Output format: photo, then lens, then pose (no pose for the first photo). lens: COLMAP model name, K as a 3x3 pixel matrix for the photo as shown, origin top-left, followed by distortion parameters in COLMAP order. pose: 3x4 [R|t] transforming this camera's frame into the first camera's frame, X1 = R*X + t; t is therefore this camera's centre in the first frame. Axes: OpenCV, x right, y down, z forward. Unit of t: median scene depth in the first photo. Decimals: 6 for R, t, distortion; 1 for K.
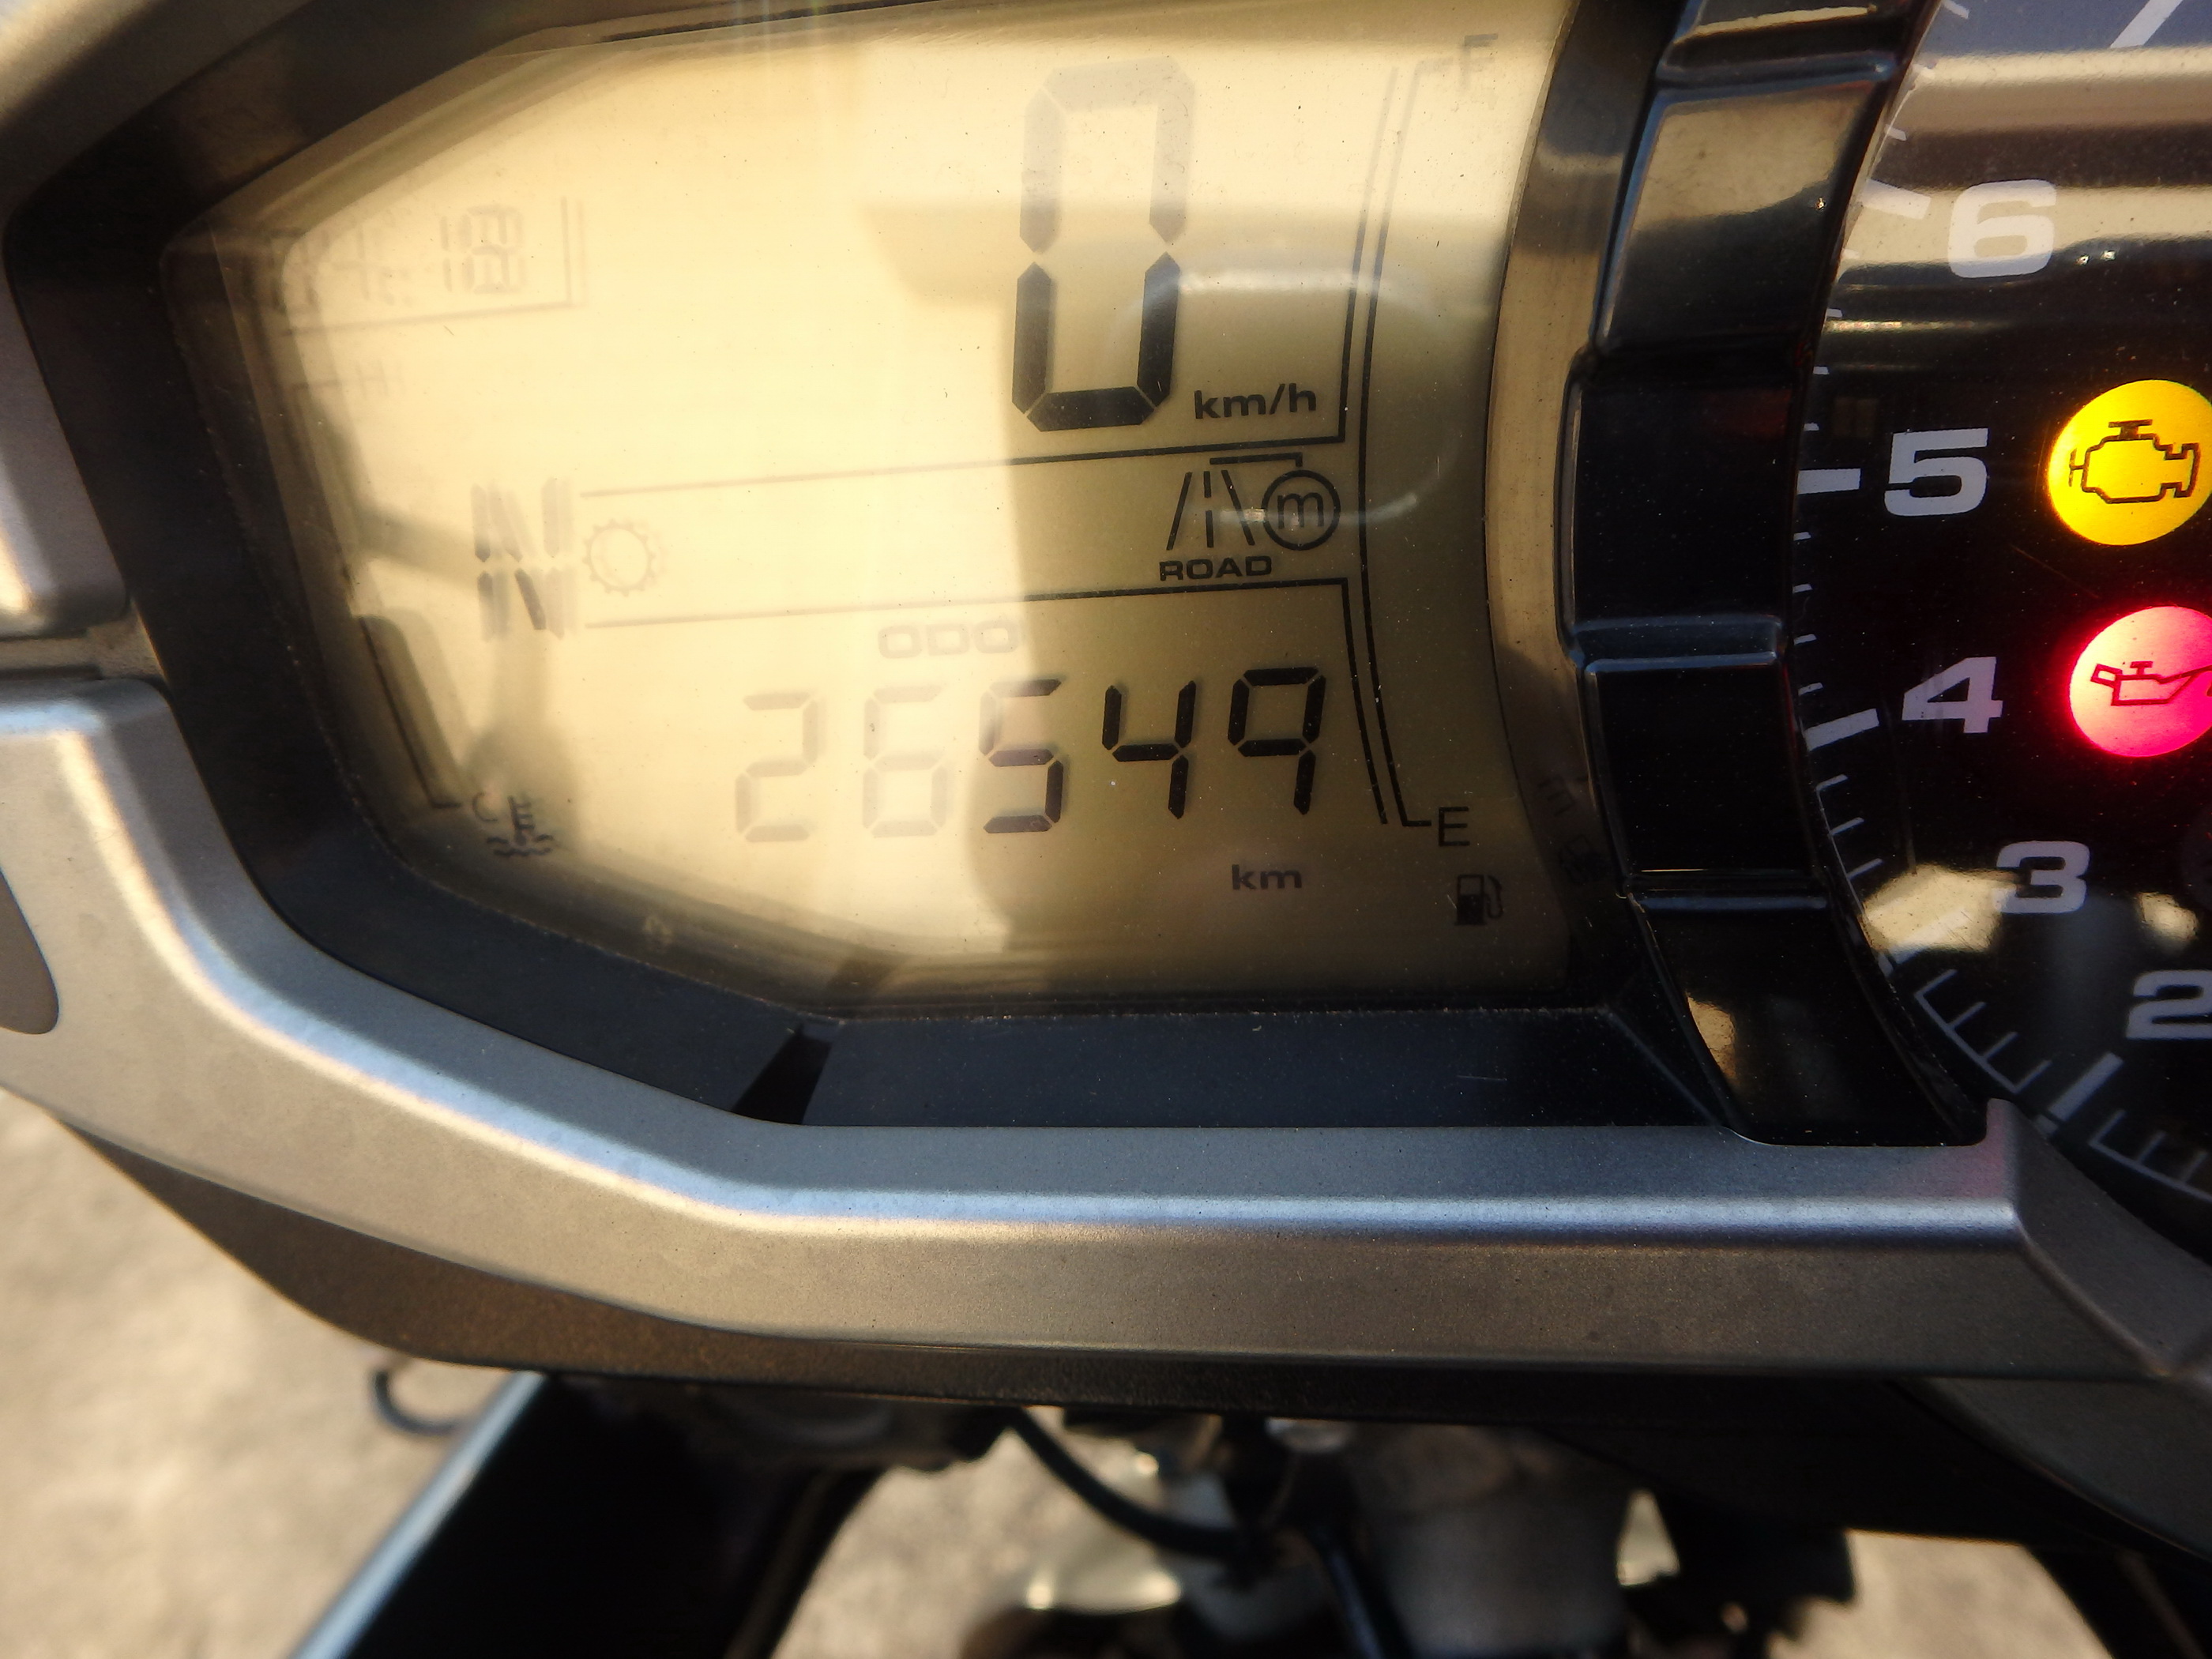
lens RADIAL K [[1385.8, 0, 1111.0], [0, 1385.8, 815.0], [0, 0, 1]] dist [-0.049106, 0.014928]
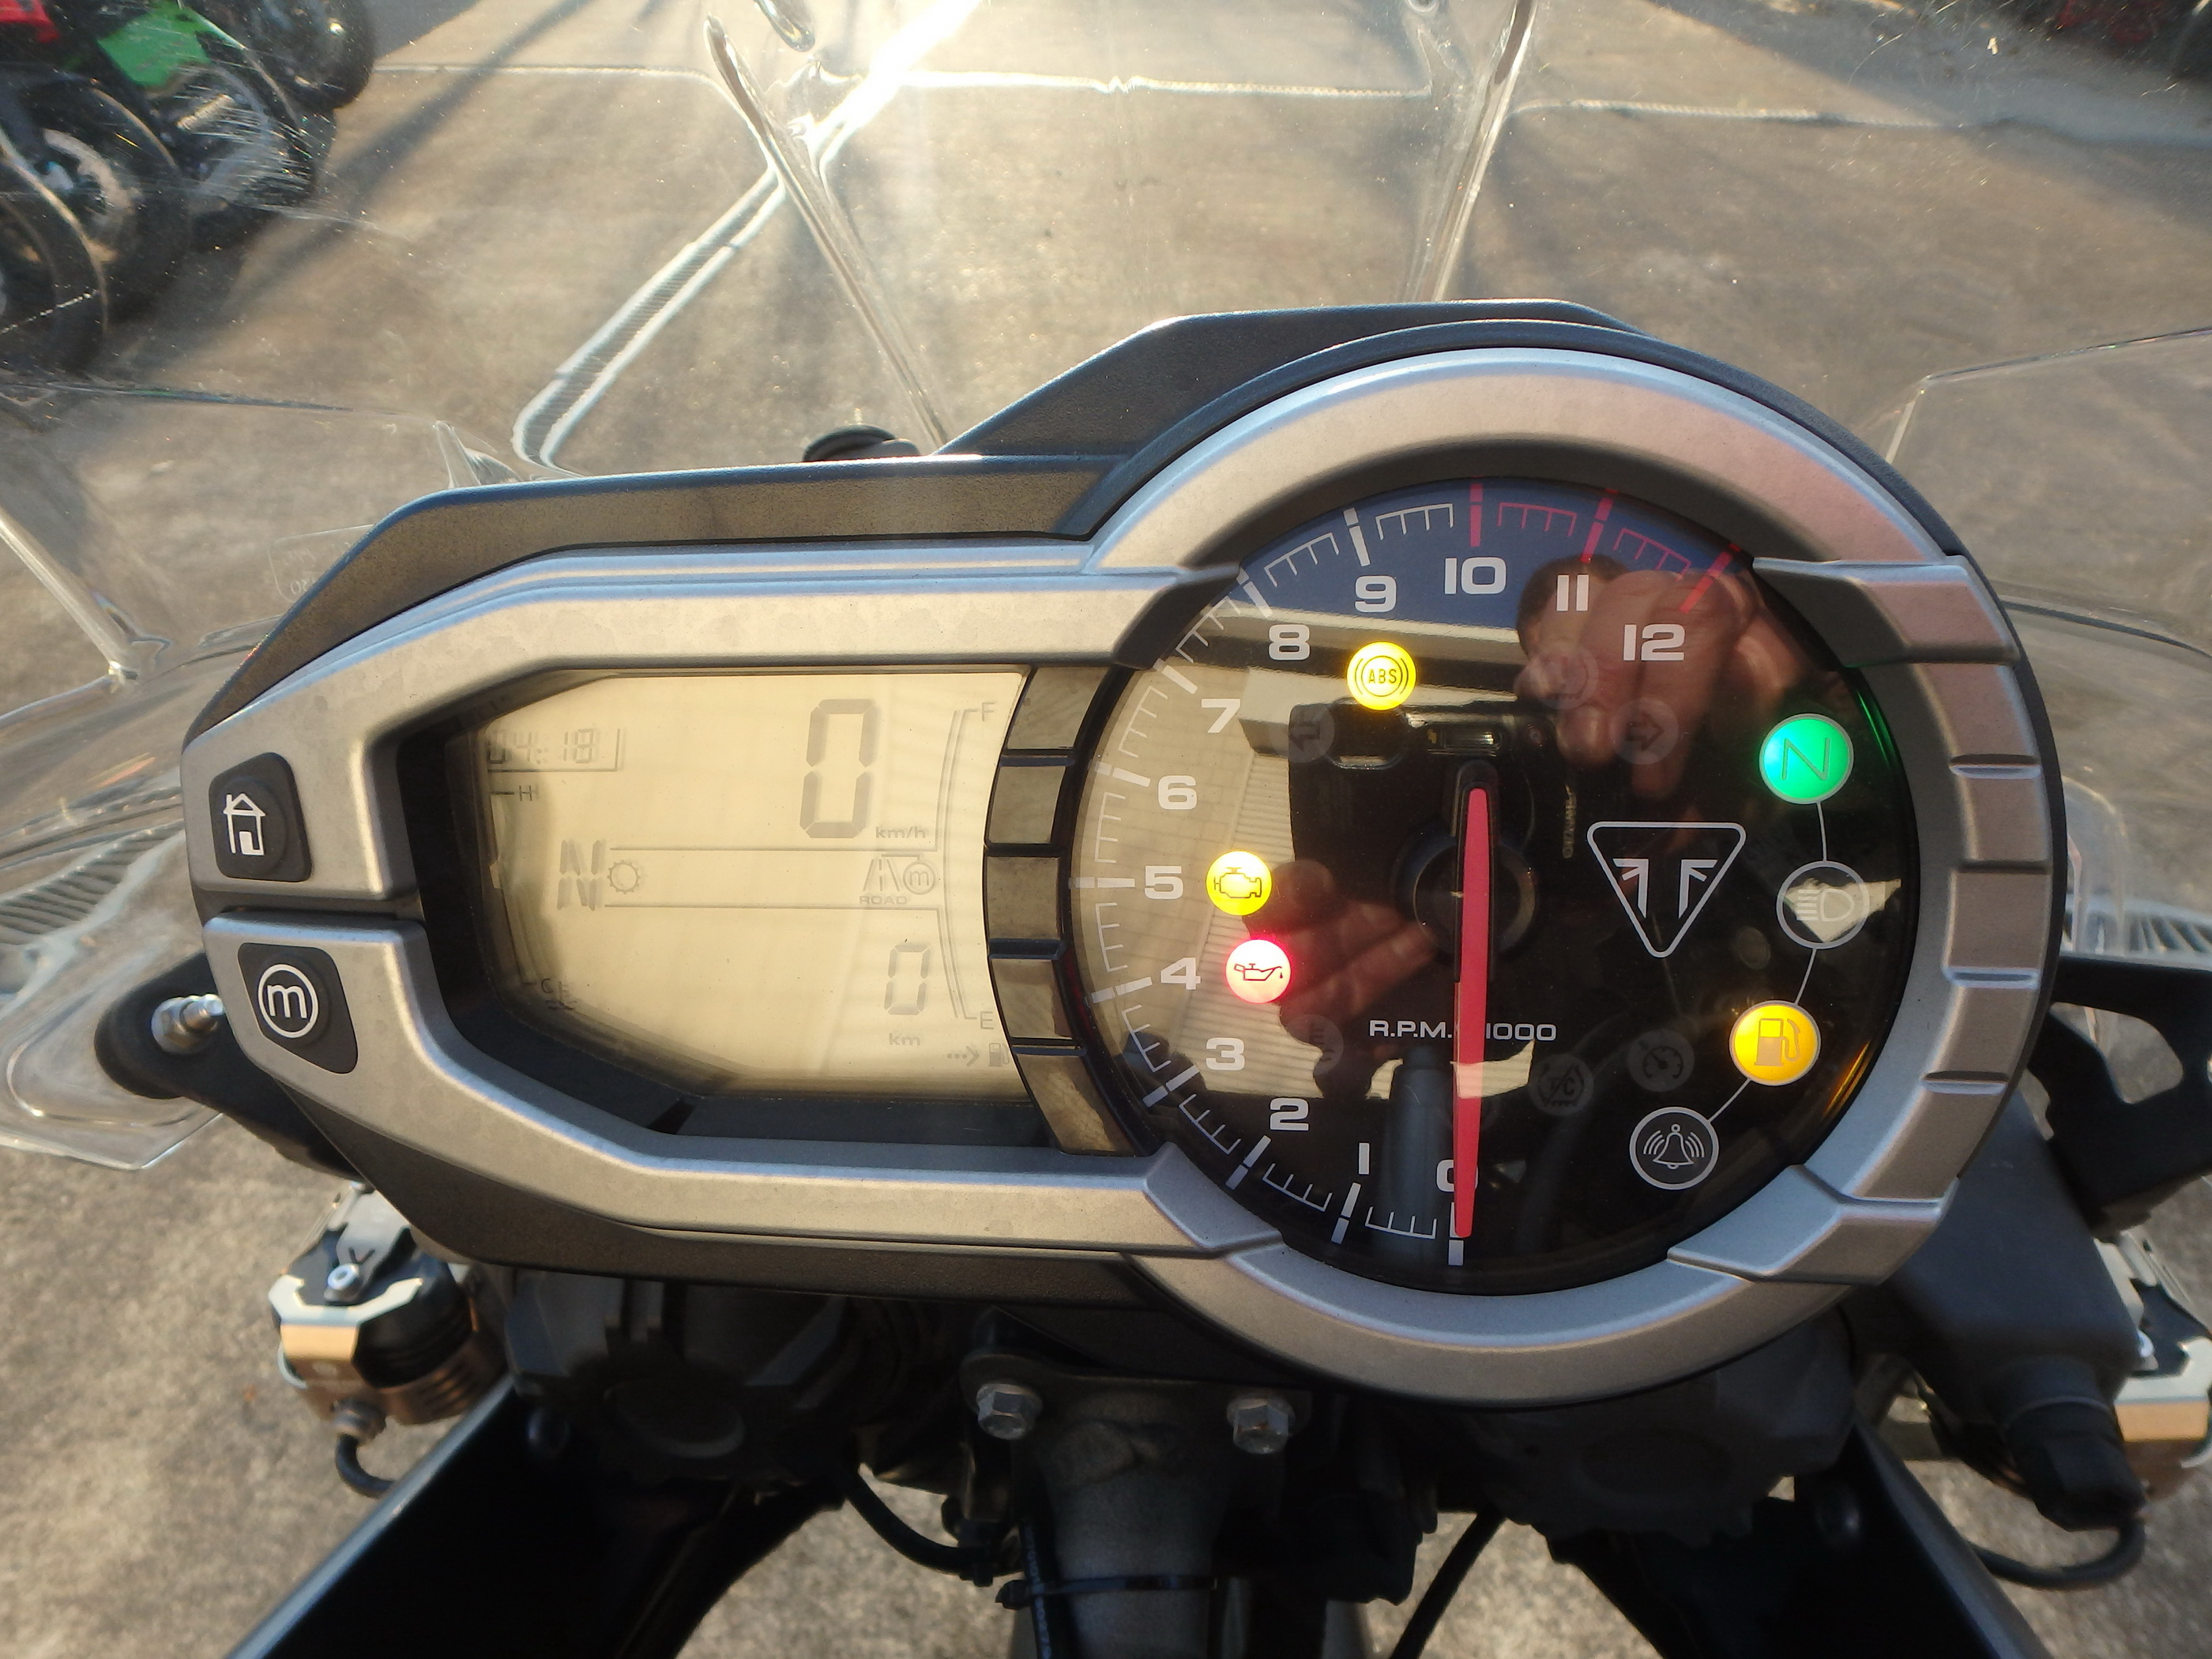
lens RADIAL K [[1385.8, 0, 1158.7], [0, 1385.8, 772.3], [0, 0, 1]] dist [-0.049106, 0.014928]
pose [[0.997417, 0.059817, 0.039758, 0.457757], [-0.051325, 0.980817, -0.188050, 0.024829], [-0.050244, 0.185524, 0.981354, -1.416939]]
